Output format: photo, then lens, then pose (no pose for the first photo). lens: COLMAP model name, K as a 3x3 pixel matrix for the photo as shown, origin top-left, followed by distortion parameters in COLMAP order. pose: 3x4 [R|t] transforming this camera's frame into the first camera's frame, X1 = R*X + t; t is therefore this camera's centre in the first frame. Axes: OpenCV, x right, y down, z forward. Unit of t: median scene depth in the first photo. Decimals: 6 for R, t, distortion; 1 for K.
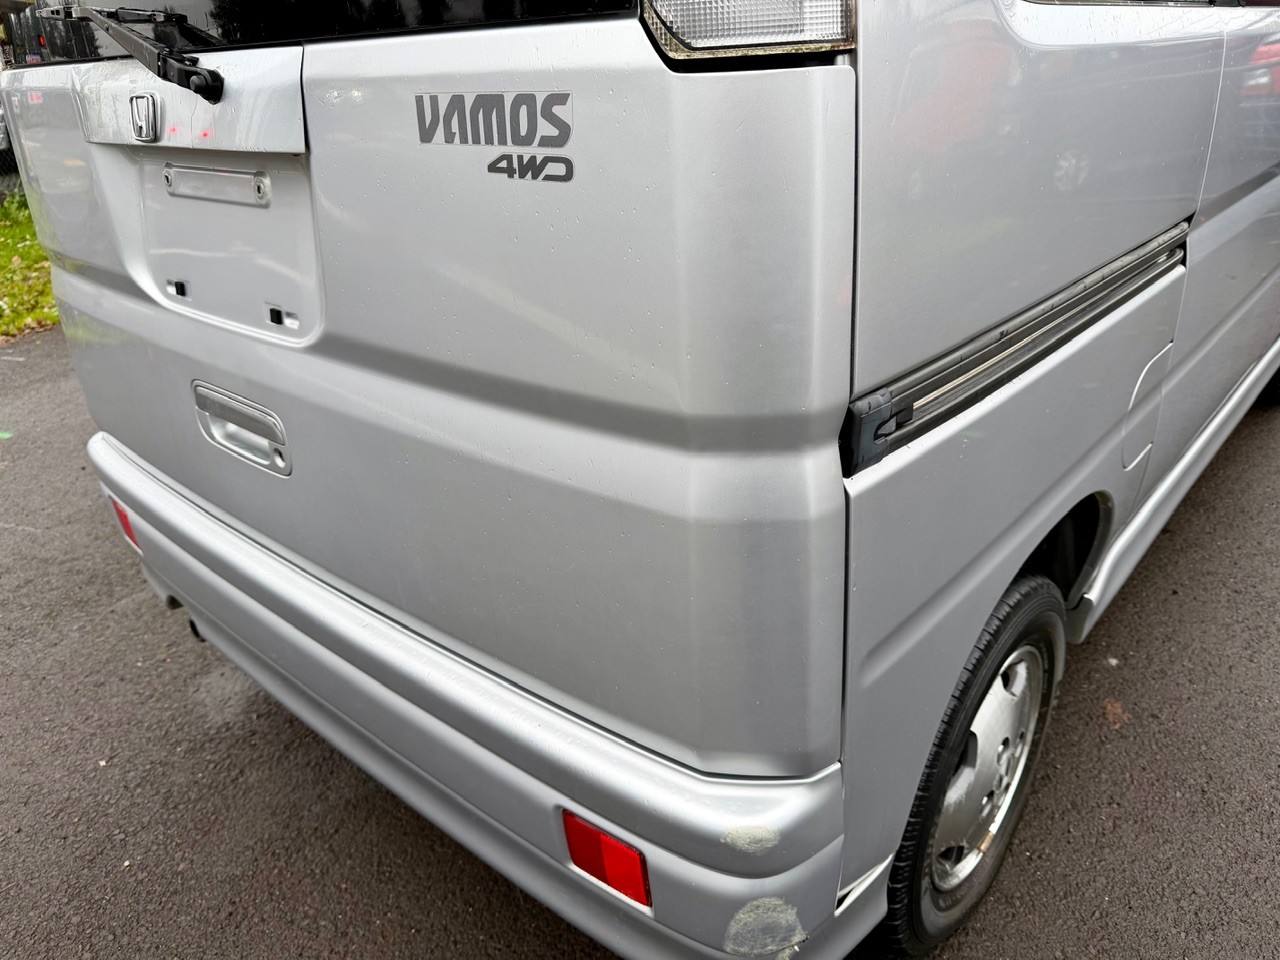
lens RADIAL K [[911.2, 0, 644.4], [0, 911.2, 499.2], [0, 0, 1]] dist [0.026881, -0.039309]
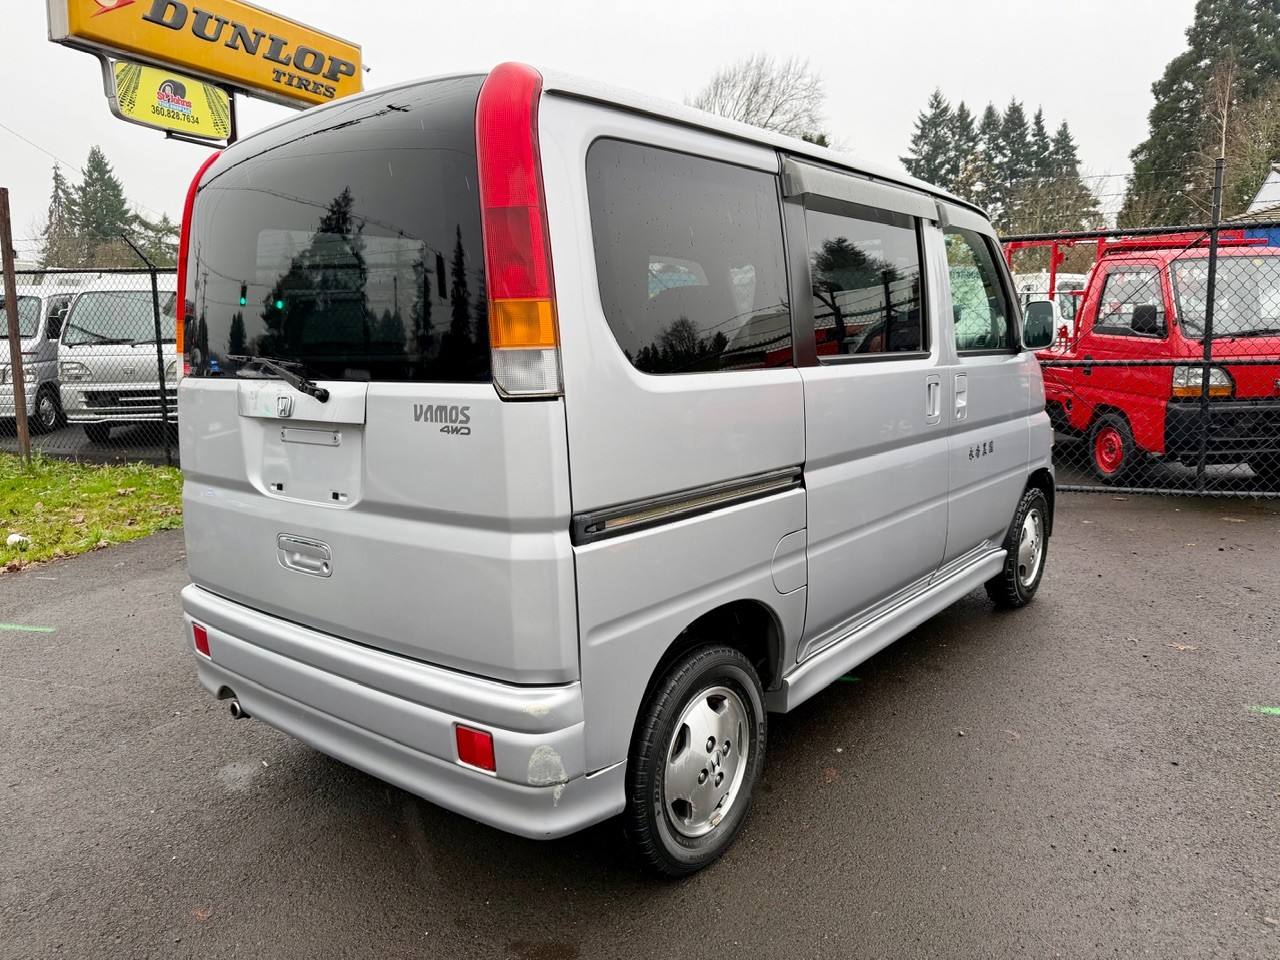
lens RADIAL K [[911.2, 0, 638.1], [0, 911.2, 485.9], [0, 0, 1]] dist [0.026881, -0.039309]
pose [[0.999170, 0.019327, 0.035869, 0.219703], [-0.007730, 0.954267, -0.298857, 0.408159], [-0.040005, 0.298331, 0.953624, -1.059020]]
